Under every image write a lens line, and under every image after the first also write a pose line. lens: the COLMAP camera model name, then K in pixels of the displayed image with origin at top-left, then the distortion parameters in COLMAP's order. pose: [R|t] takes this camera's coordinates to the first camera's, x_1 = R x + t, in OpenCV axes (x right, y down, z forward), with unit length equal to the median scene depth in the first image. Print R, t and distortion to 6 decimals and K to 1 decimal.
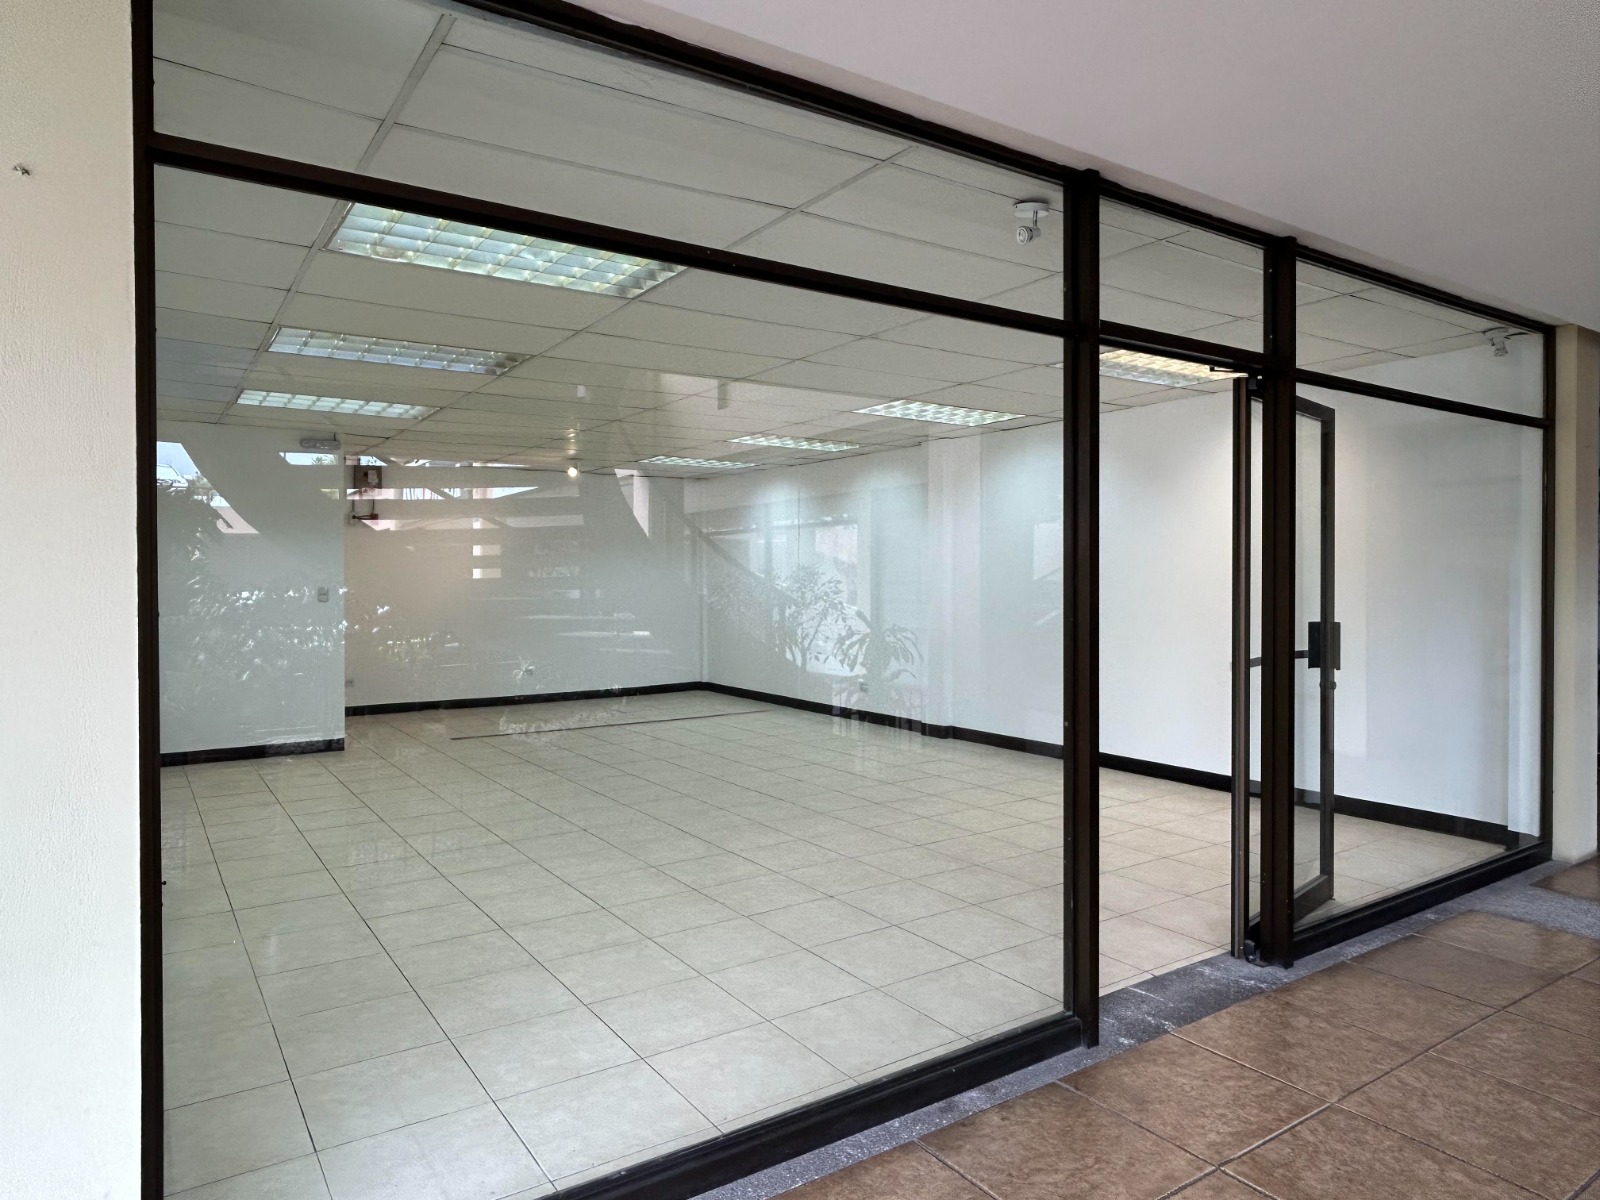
lens RADIAL K [[1004.9, 0, 804.2], [0, 1004.9, 585.9], [0, 0, 1]] dist [-0.003924, 0.000423]
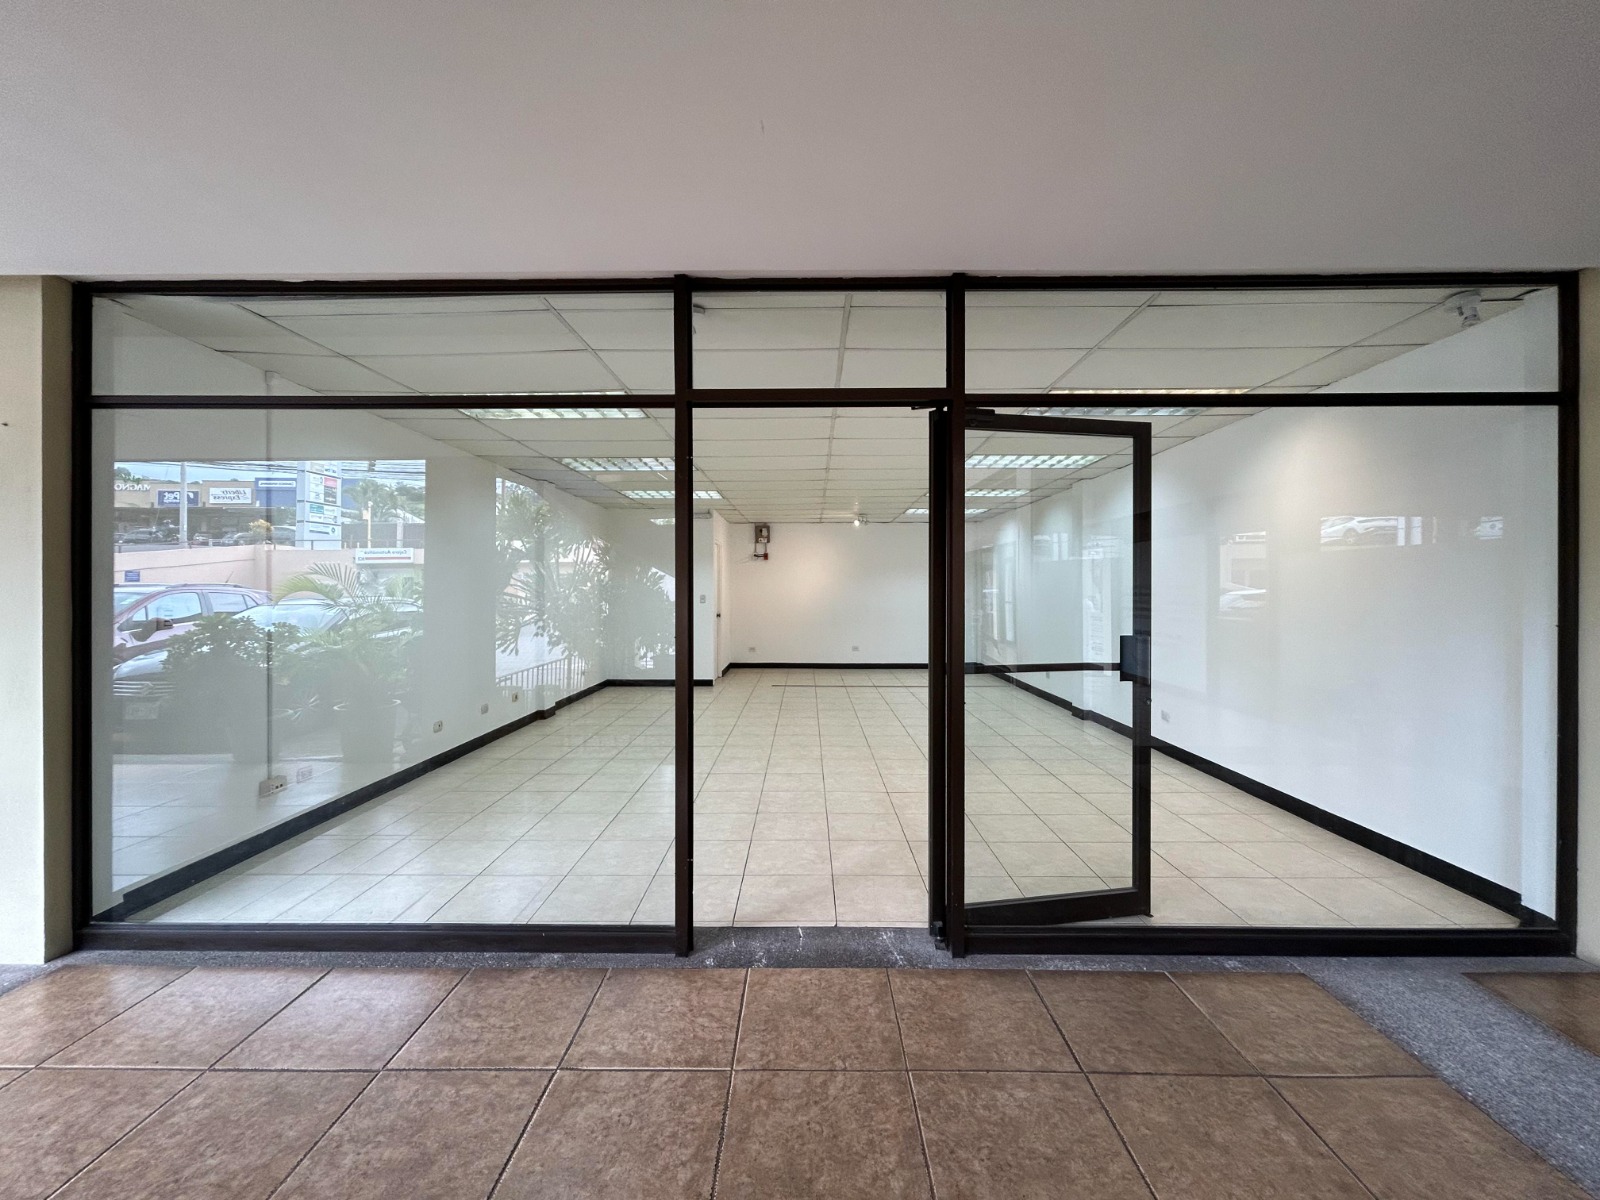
lens RADIAL K [[643.2, 0, 803.1], [0, 643.2, 590.6], [0, 0, 1]] dist [-0.001758, 0.000845]
pose [[0.823769, 0.003832, -0.566912, 0.635294], [-0.007714, 0.999960, -0.004449, -0.004420], [0.566873, 0.008038, 0.823766, 0.295138]]
